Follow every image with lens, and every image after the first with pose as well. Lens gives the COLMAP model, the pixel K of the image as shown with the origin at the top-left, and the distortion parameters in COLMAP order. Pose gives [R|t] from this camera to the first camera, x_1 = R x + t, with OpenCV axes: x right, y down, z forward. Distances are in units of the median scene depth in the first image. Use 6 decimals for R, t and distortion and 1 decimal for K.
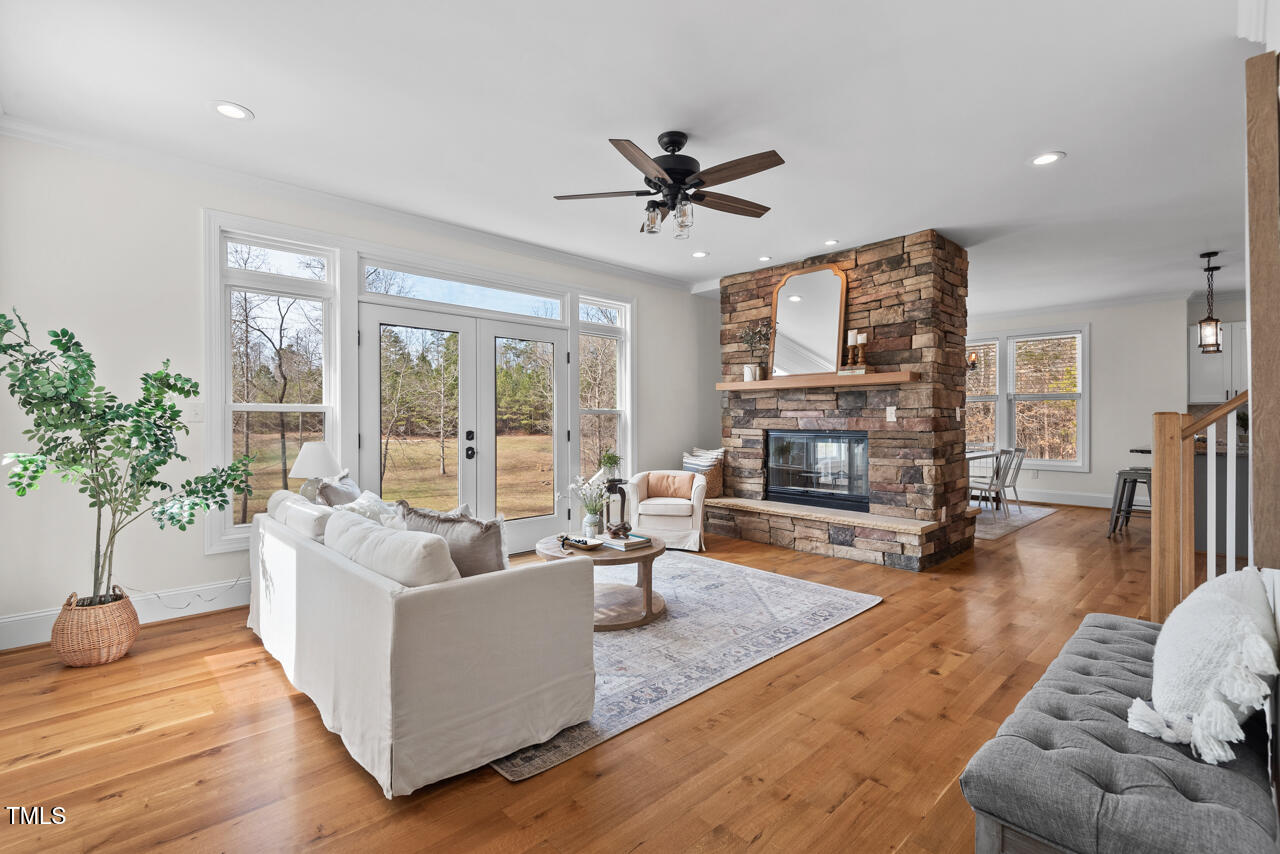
lens RADIAL K [[572.8, 0, 640.0], [0, 572.8, 427.0], [0, 0, 1]] dist [0.045890, -0.020140]
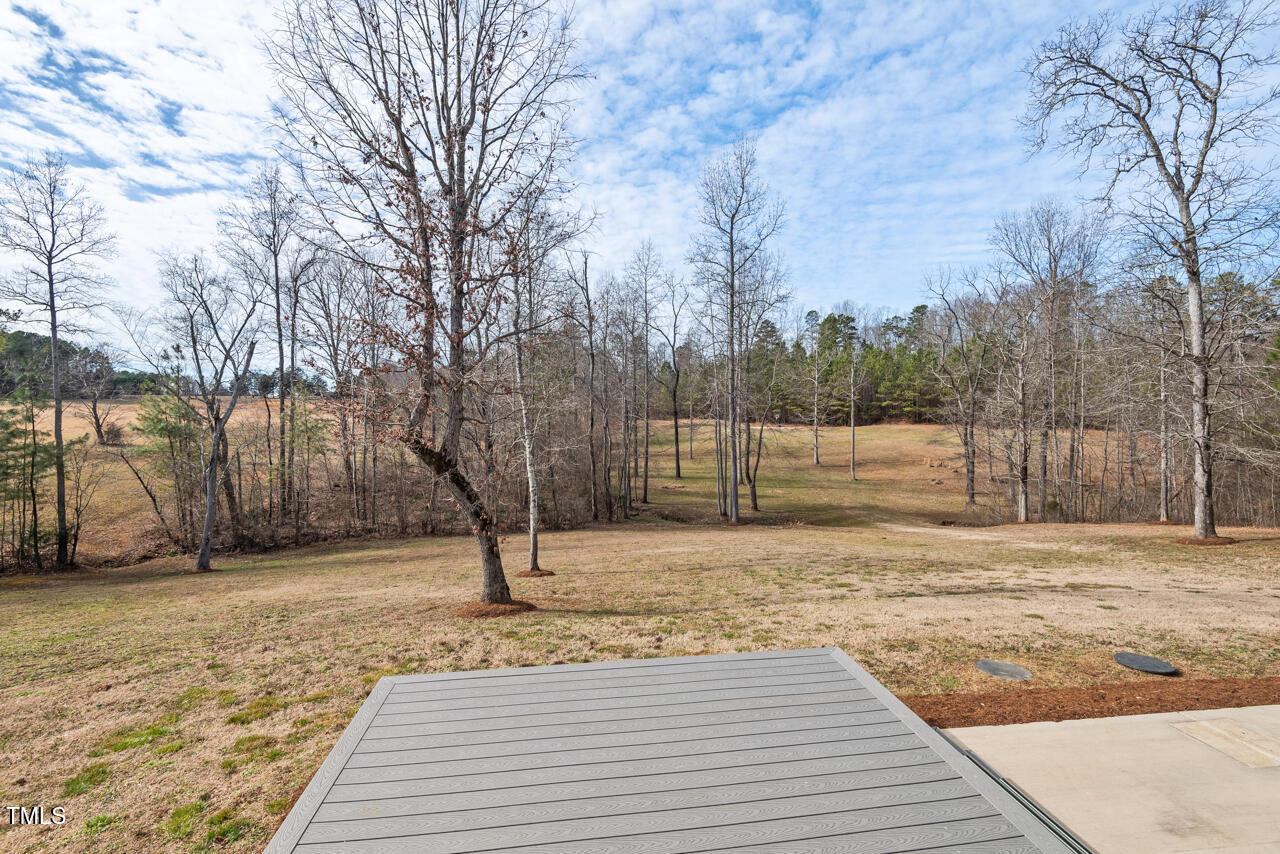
lens RADIAL K [[576.9, 0, 642.6], [0, 576.9, 419.1], [0, 0, 1]] dist [0.033839, -0.021726]
pose [[0.812776, 0.007068, -0.582533, -0.282314], [-0.001942, 0.999954, 0.009422, -0.026328], [0.582573, -0.006527, 0.812752, 0.809544]]
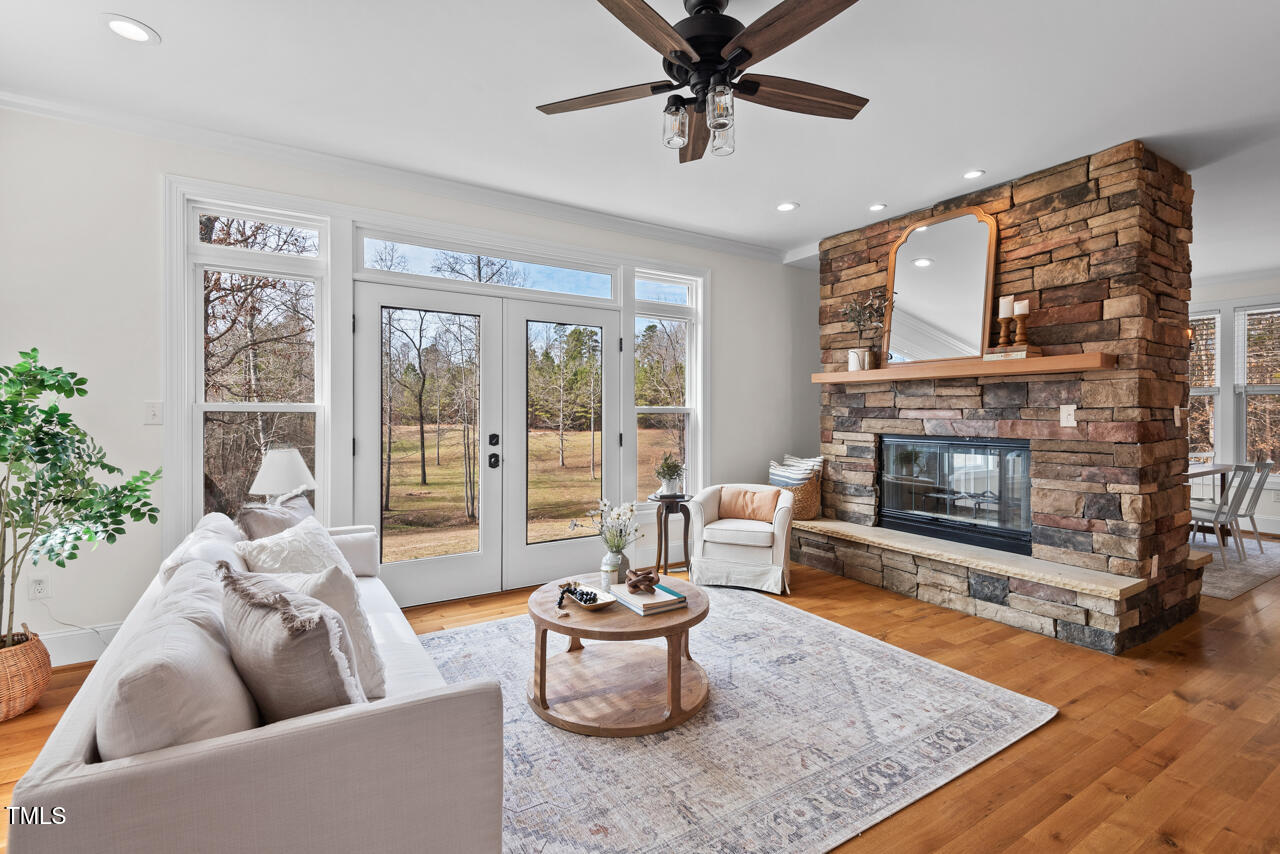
lens RADIAL K [[576.9, 0, 642.6], [0, 576.9, 419.1], [0, 0, 1]] dist [0.033839, -0.021726]
pose [[0.980232, 0.005446, -0.197776, 0.075473], [-0.006049, 0.999979, -0.002447, -0.013611], [0.197759, 0.003595, 0.980244, 0.216858]]
